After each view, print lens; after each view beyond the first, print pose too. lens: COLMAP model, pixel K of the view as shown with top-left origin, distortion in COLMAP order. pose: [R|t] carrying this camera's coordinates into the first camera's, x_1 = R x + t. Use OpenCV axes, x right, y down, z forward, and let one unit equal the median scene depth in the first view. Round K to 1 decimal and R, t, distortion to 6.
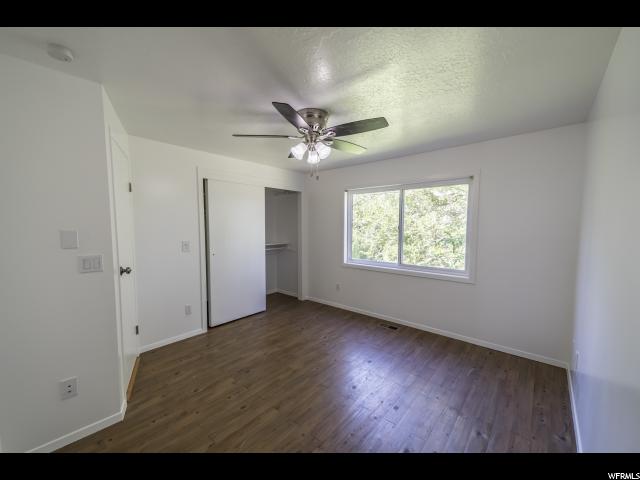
lens RADIAL K [[252.4, 0, 314.1], [0, 252.4, 242.4], [0, 0, 1]] dist [0.023295, 0.000104]
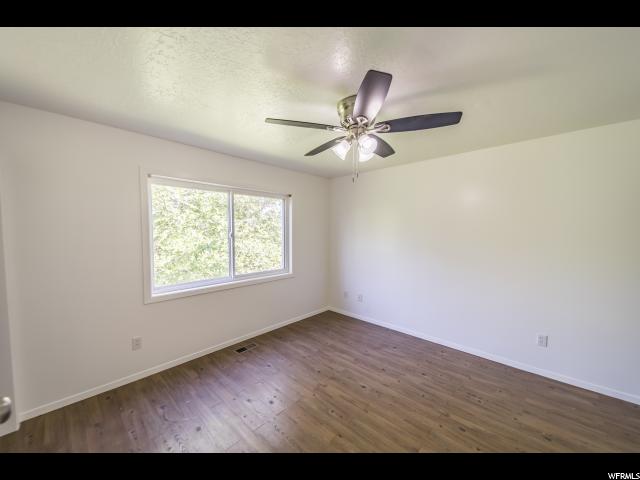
lens RADIAL K [[252.4, 0, 314.1], [0, 252.4, 242.4], [0, 0, 1]] dist [0.023295, 0.000104]
pose [[0.034725, -0.057628, 0.997734, -0.602616], [0.069653, 0.996048, 0.055106, -0.070099], [-0.996967, 0.067582, 0.038602, 0.766742]]
